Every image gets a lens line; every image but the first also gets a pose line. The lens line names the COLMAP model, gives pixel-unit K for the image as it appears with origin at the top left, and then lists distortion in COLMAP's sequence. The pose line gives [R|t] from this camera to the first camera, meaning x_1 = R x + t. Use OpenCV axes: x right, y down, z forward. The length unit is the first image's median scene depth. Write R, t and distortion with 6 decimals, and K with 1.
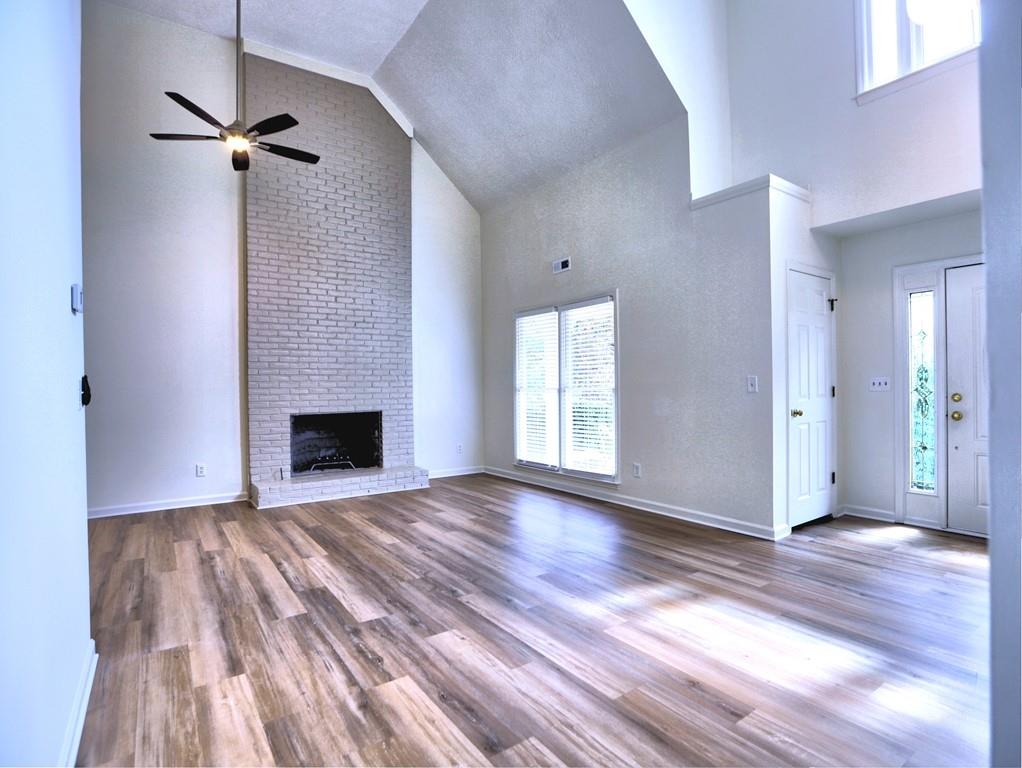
lens RADIAL K [[489.3, 0, 521.8], [0, 489.3, 383.3], [0, 0, 1]] dist [-0.037624, 0.007354]
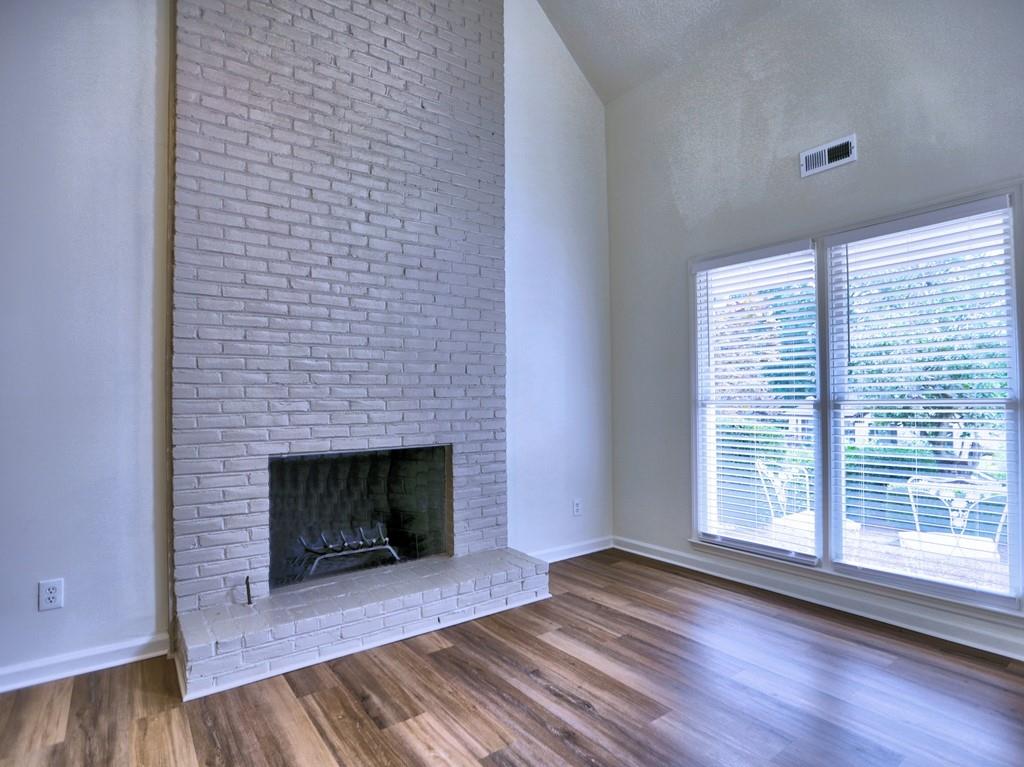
lens RADIAL K [[490.2, 0, 520.6], [0, 490.2, 388.0], [0, 0, 1]] dist [-0.037624, 0.007354]
pose [[0.999631, 0.004338, 0.026797, -0.243212], [-0.003891, 0.999853, -0.016715, 0.006229], [-0.026866, 0.016605, 0.999501, 0.515039]]
